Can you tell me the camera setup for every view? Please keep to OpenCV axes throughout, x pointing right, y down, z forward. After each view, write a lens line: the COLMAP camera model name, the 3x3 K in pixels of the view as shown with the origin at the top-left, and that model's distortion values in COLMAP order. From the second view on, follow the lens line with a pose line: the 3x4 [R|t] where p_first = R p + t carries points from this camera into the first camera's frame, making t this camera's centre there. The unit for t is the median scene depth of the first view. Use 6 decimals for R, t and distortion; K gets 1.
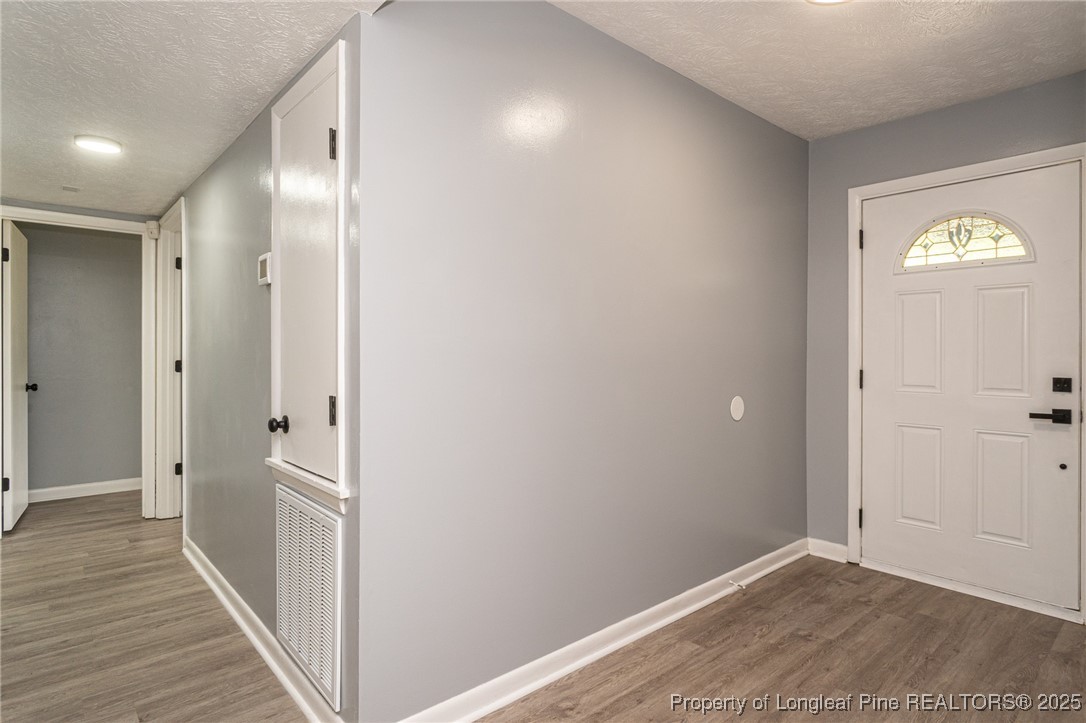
lens RADIAL K [[587.4, 0, 528.6], [0, 587.4, 351.3], [0, 0, 1]] dist [-0.012817, 0.005624]
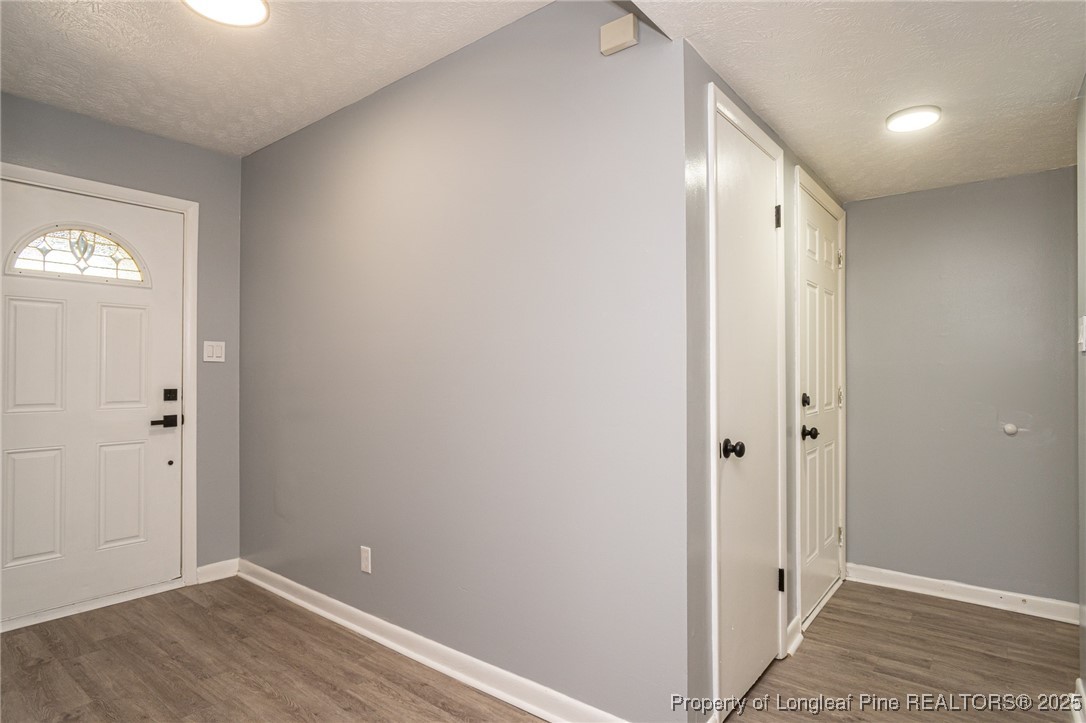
lens RADIAL K [[587.4, 0, 543.0], [0, 587.4, 362.3], [0, 0, 1]] dist [-0.012817, 0.005624]
pose [[-0.193229, 0.015442, 0.981032, -0.398443], [-0.002362, 0.999866, -0.016204, 0.007839], [-0.981151, -0.005448, -0.193167, 0.459069]]
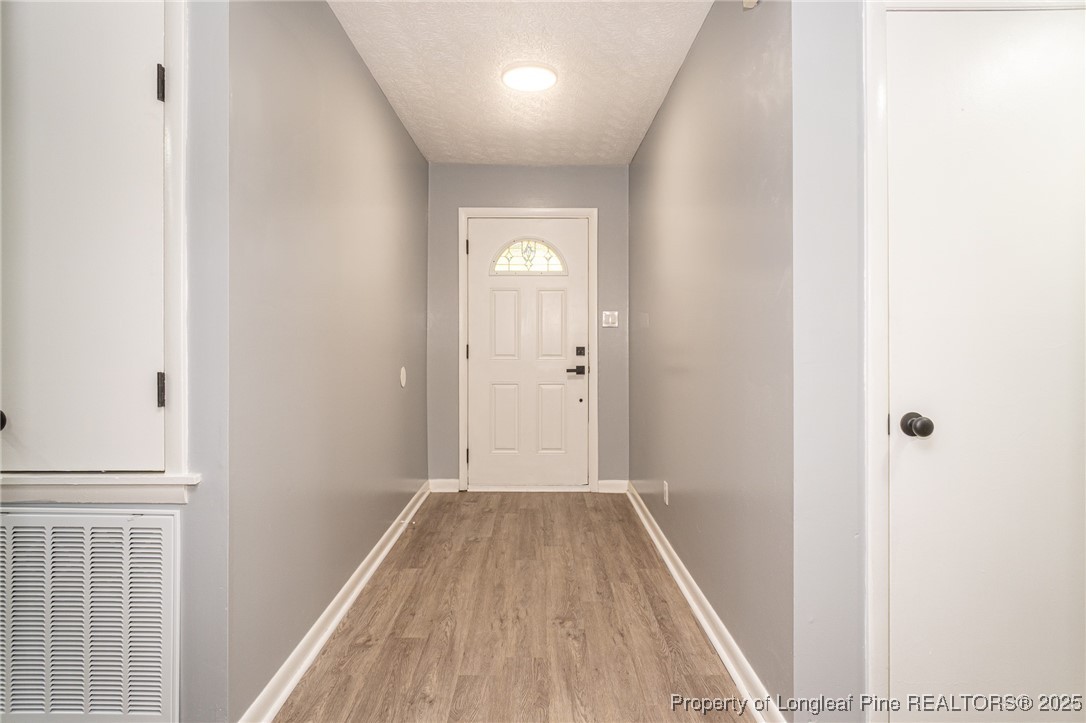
lens RADIAL K [[587.4, 0, 546.8], [0, 587.4, 333.5], [0, 0, 1]] dist [-0.012817, 0.005624]
pose [[0.639724, 0.003814, 0.768595, -0.412606], [-0.000620, 0.999990, -0.004446, 0.014239], [-0.768604, 0.002367, 0.639720, 0.004106]]
